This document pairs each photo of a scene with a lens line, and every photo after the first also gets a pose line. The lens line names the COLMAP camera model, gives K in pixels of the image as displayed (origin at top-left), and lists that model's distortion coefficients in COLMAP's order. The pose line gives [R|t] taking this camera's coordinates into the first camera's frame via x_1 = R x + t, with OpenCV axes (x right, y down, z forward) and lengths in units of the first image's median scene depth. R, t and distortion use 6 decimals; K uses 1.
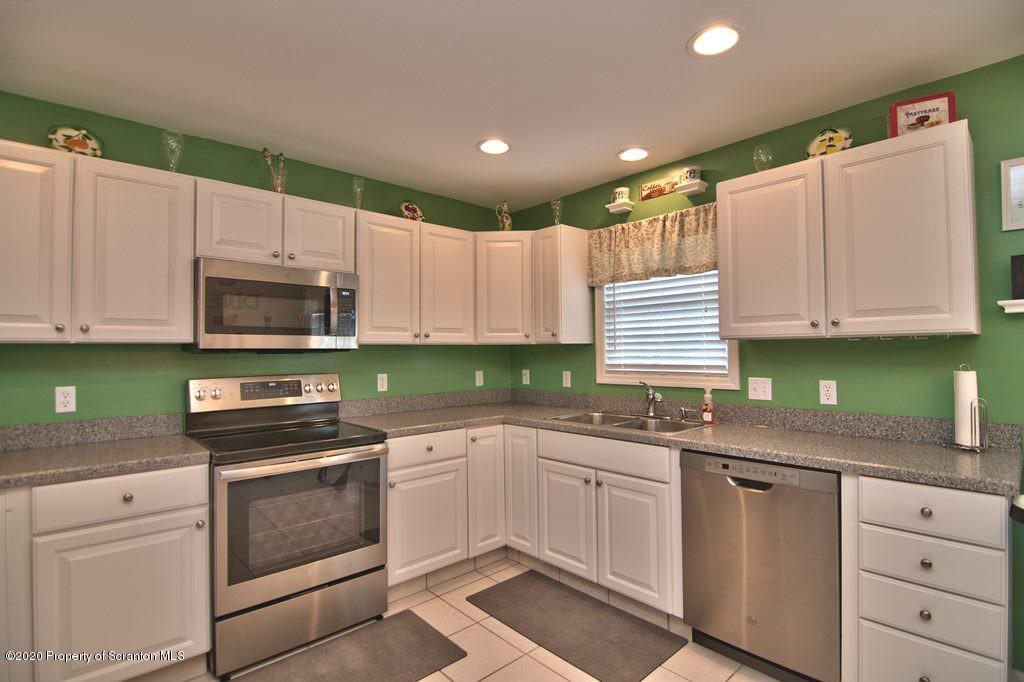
lens RADIAL K [[490.9, 0, 512.0], [0, 490.9, 341.0], [0, 0, 1]] dist [-0.003166, -0.012544]
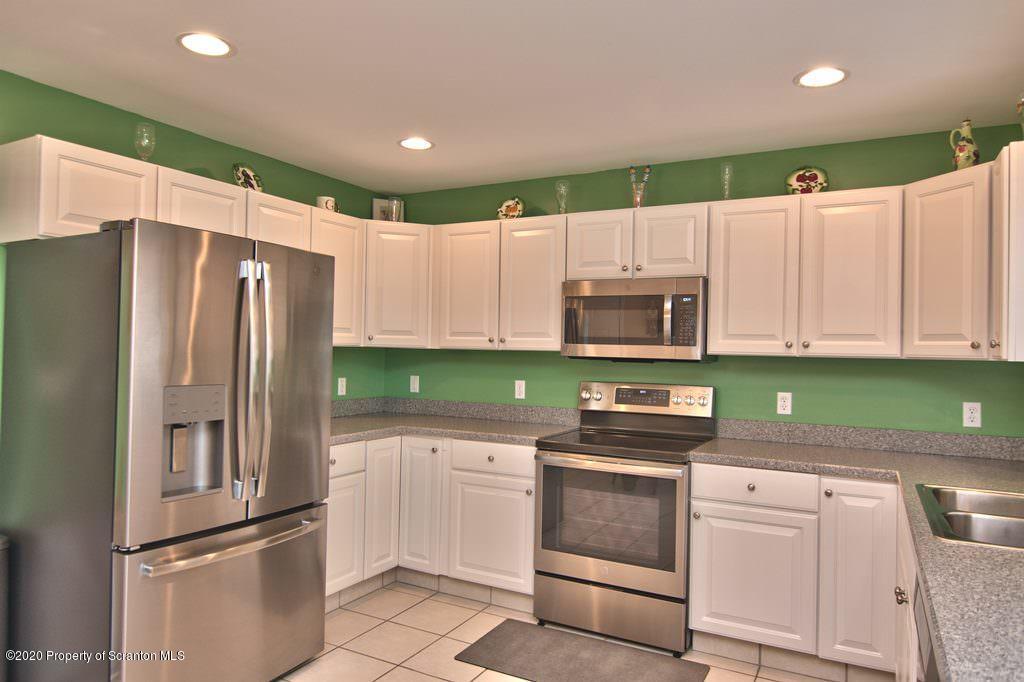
lens RADIAL K [[656.2, 0, 512.0], [0, 656.2, 341.0], [0, 0, 1]] dist [-0.020577, -0.000427]
pose [[0.327983, 0.002518, -0.944680, 0.712512], [-0.003222, 0.999994, 0.001546, -0.019438], [0.944678, 0.002537, 0.327989, 0.284080]]
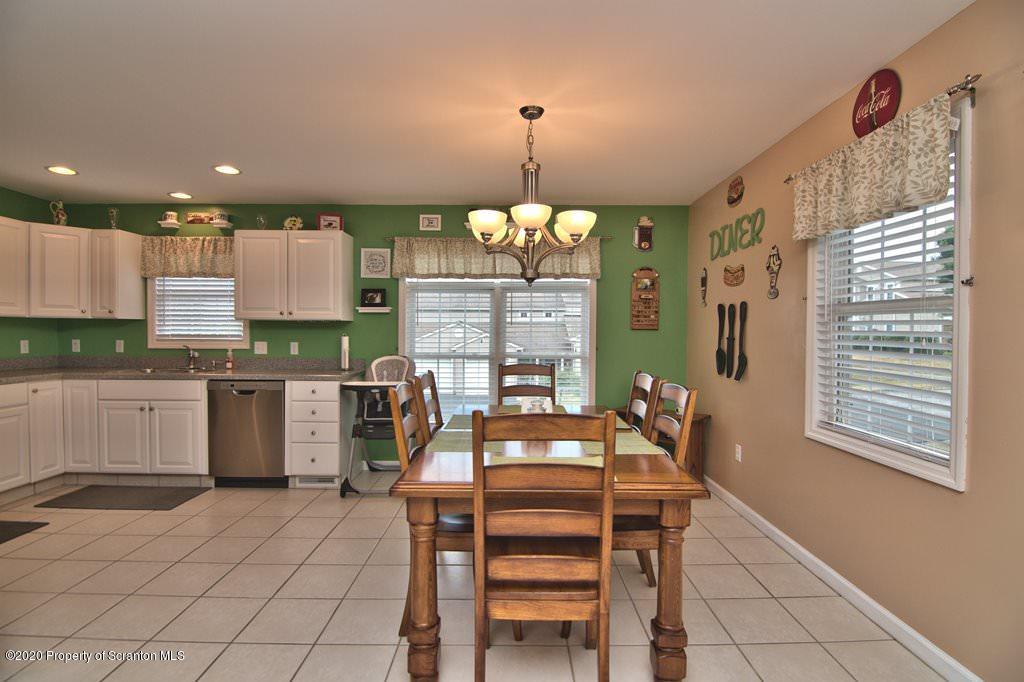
lens RADIAL K [[490.9, 0, 512.0], [0, 490.9, 341.0], [0, 0, 1]] dist [-0.003166, -0.012544]
pose [[0.674544, 0.001963, 0.738232, -0.184525], [-0.030018, 0.999242, 0.024772, 0.001069], [-0.737624, -0.038869, 0.674092, -0.833642]]
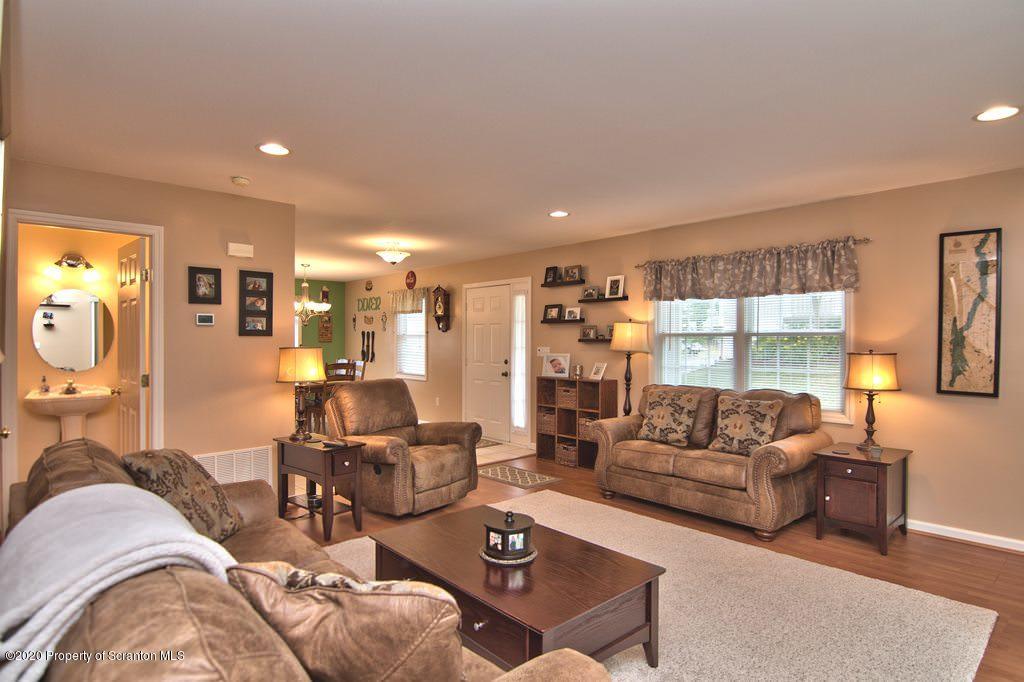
lens RADIAL K [[549.5, 0, 512.0], [0, 549.5, 341.0], [0, 0, 1]] dist [-0.000247, -0.019117]
pose [[0.002993, 0.010321, 0.999942, -2.472293], [-0.023649, 0.999668, -0.010247, -0.007245], [-0.999716, -0.023617, 0.003236, -1.347551]]
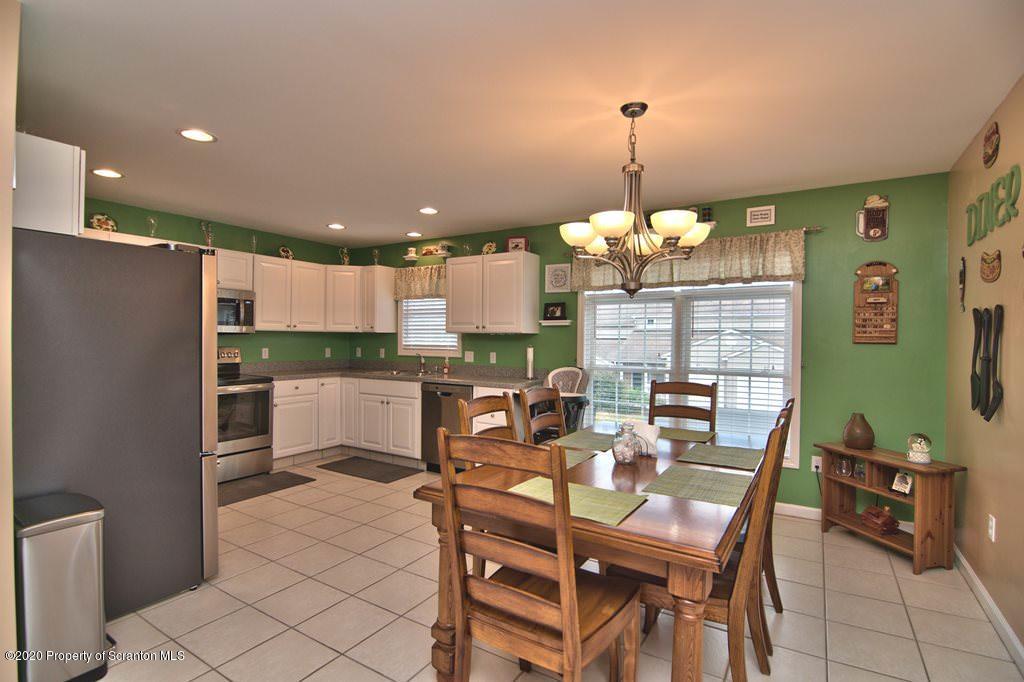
lens RADIAL K [[490.9, 0, 512.0], [0, 490.9, 341.0], [0, 0, 1]] dist [-0.003166, -0.012544]
pose [[0.962642, 0.017746, 0.270197, 0.112131], [-0.025245, 0.999386, 0.024304, -0.023386], [-0.269600, -0.030217, 0.962498, -1.004329]]
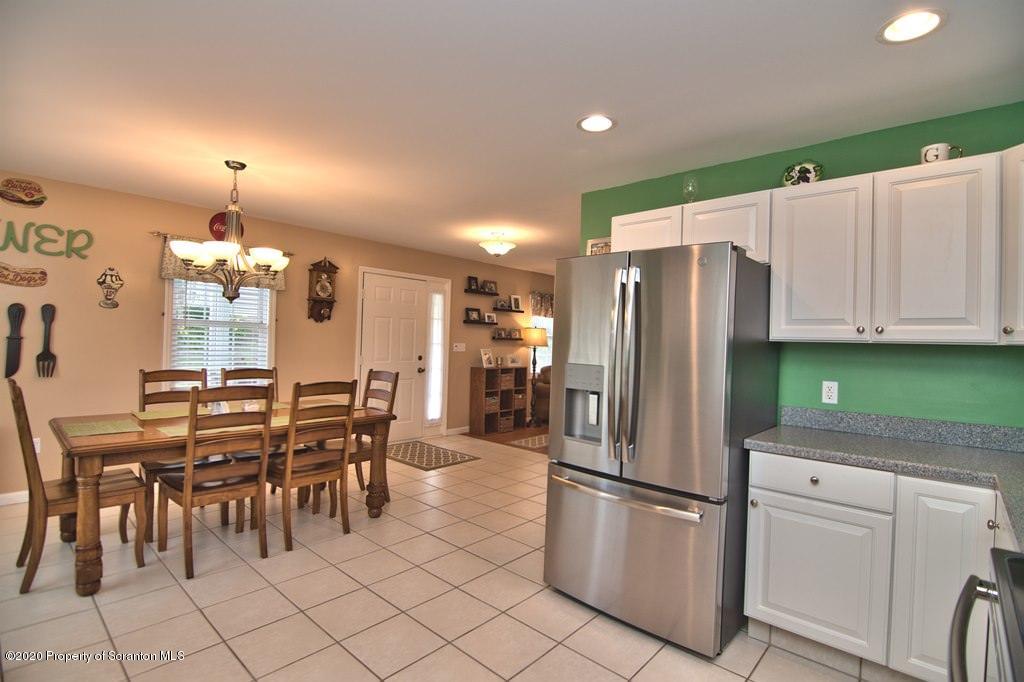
lens RADIAL K [[490.9, 0, 512.0], [0, 490.9, 341.0], [0, 0, 1]] dist [-0.003166, -0.012544]
pose [[-0.995267, -0.019835, -0.095133, -0.014891], [-0.018455, 0.999712, -0.015357, 0.013323], [0.095410, -0.013528, -0.995346, 1.094618]]
